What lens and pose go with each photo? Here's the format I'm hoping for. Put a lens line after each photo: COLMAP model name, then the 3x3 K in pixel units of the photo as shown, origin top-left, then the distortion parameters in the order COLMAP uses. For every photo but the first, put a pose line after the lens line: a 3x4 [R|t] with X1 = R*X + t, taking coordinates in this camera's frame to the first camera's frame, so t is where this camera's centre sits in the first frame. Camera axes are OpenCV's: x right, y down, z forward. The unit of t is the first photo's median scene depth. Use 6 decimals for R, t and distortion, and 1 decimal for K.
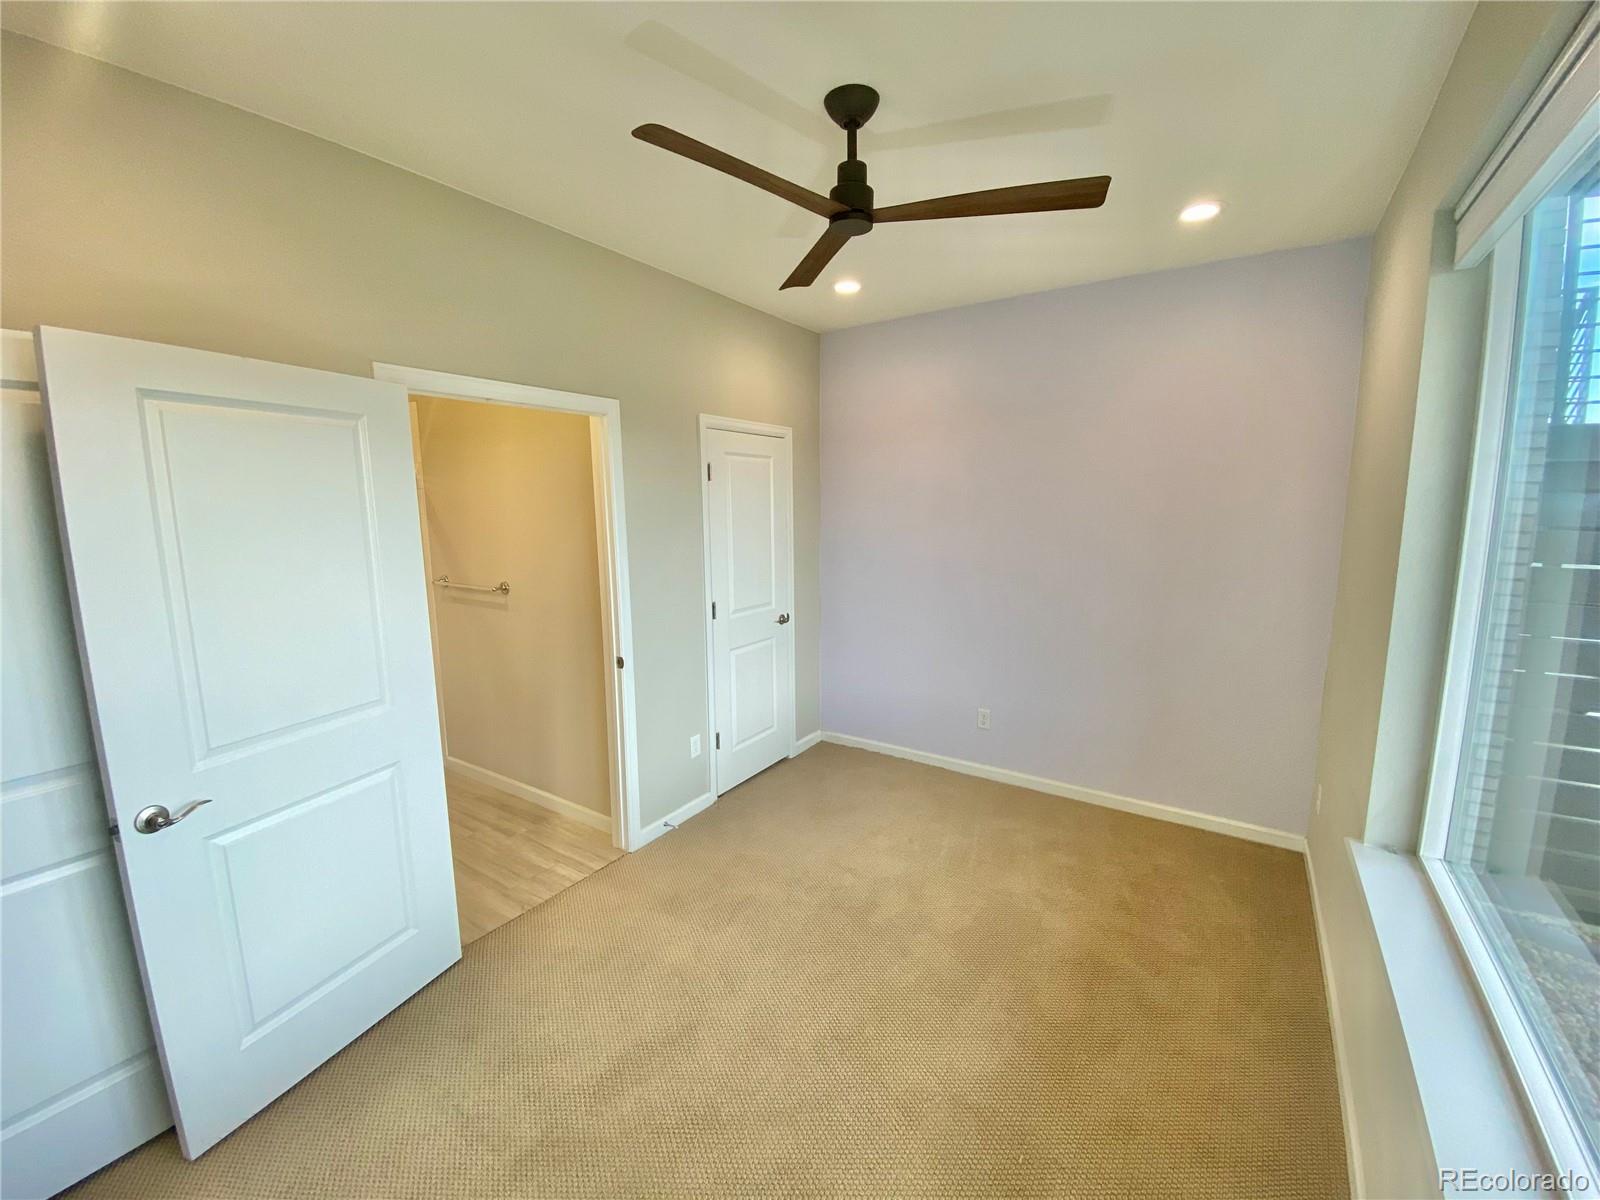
lens RADIAL K [[649.5, 0, 800.0], [0, 649.5, 600.0], [0, 0, 1]] dist [0.018071, -0.016714]
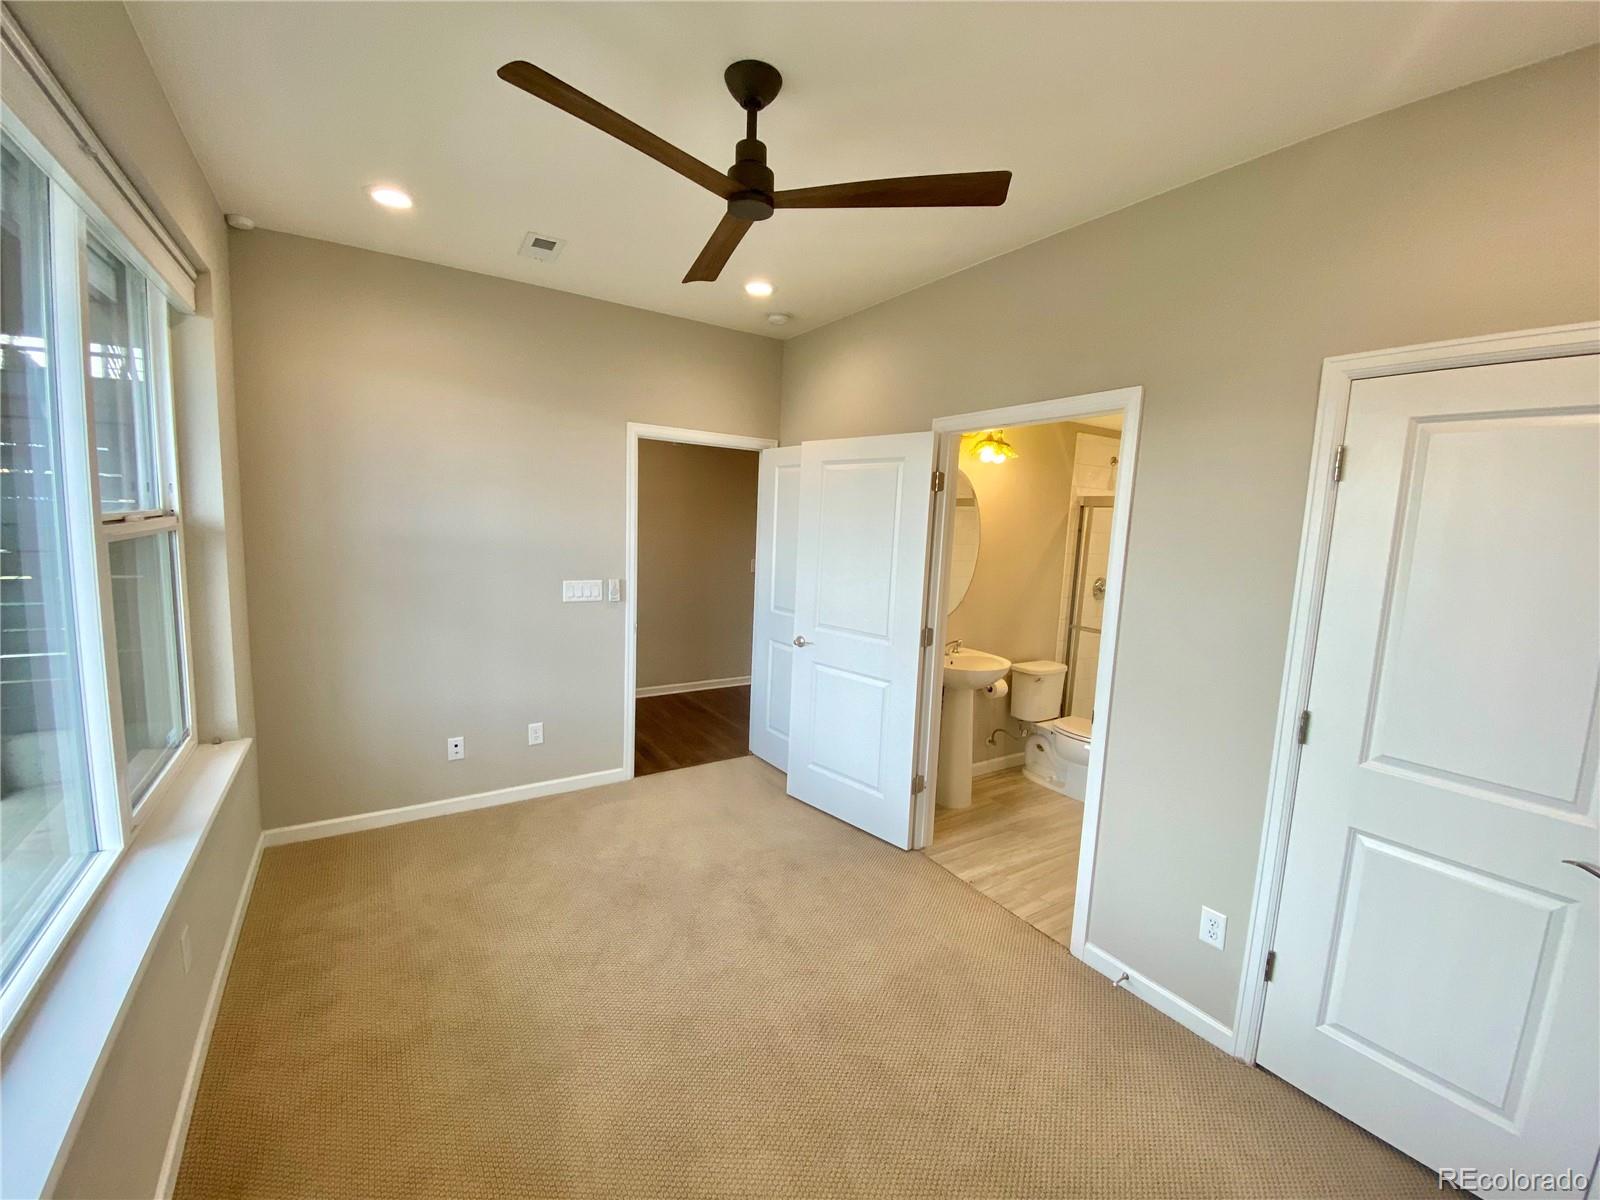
lens RADIAL K [[649.5, 0, 800.0], [0, 649.5, 600.0], [0, 0, 1]] dist [0.018071, -0.016714]
pose [[-0.404337, 0.100511, -0.909070, 0.628268], [-0.175984, 0.966820, 0.185170, -0.136501], [0.897519, 0.234853, -0.373233, 1.007127]]
